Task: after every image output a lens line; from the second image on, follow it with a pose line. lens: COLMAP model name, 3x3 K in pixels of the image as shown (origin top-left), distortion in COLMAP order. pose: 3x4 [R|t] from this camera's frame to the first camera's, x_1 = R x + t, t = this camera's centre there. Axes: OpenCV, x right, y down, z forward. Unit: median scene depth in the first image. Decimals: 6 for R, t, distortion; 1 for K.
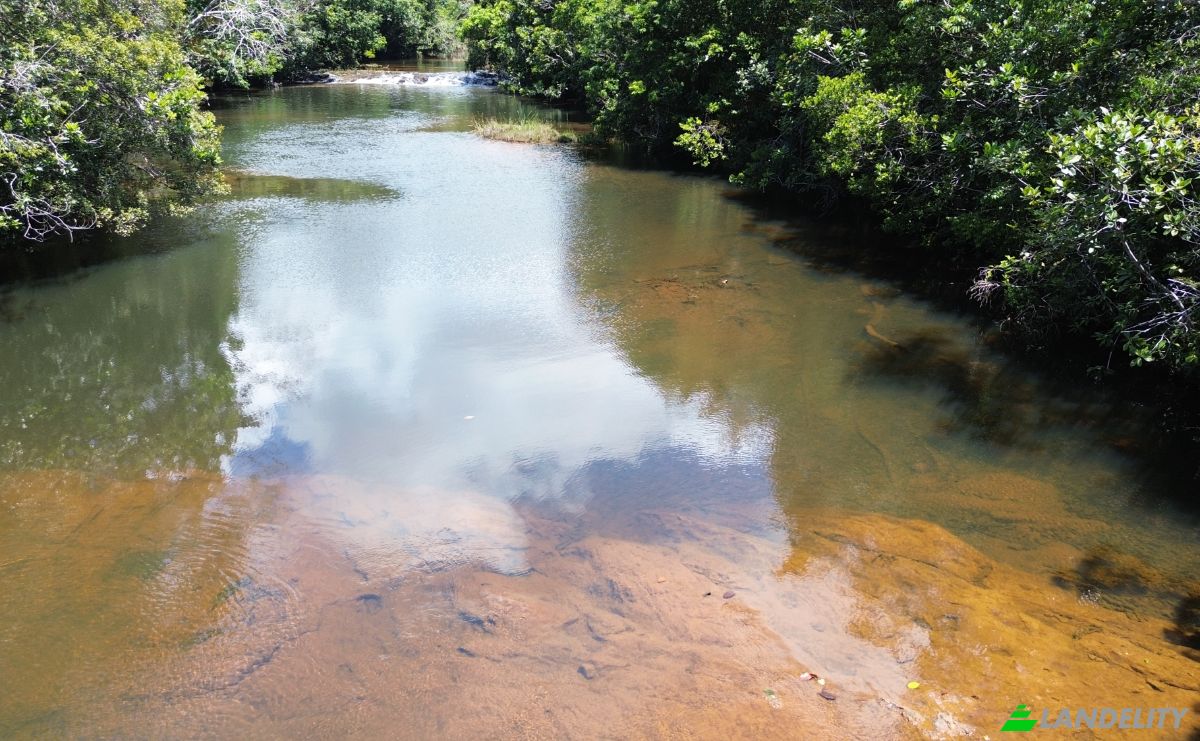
lens RADIAL K [[926.9, 0, 597.1], [0, 926.9, 364.1], [0, 0, 1]] dist [0.081515, -0.090553]
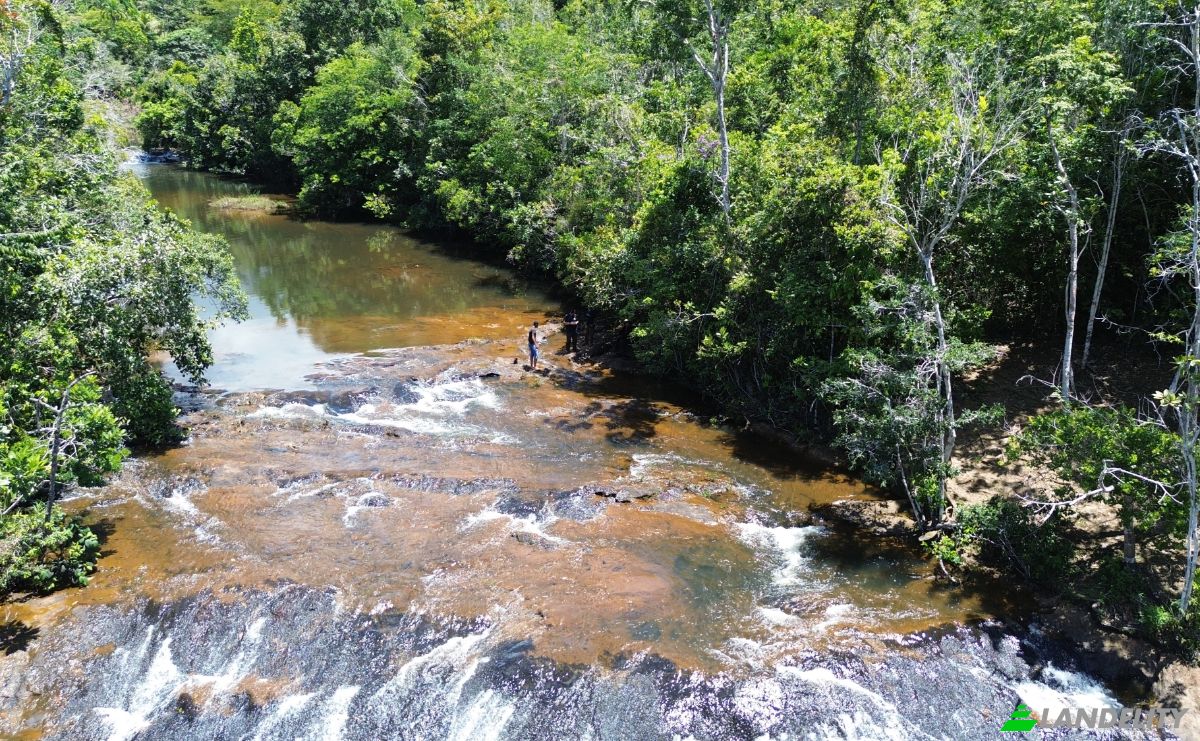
lens RADIAL K [[926.9, 0, 597.1], [0, 926.9, 364.1], [0, 0, 1]] dist [0.081515, -0.090553]
pose [[0.911750, -0.137908, 0.386903, -0.346502], [0.150622, 0.988588, -0.002572, 0.200913], [-0.382133, 0.060622, 0.922117, -1.197804]]
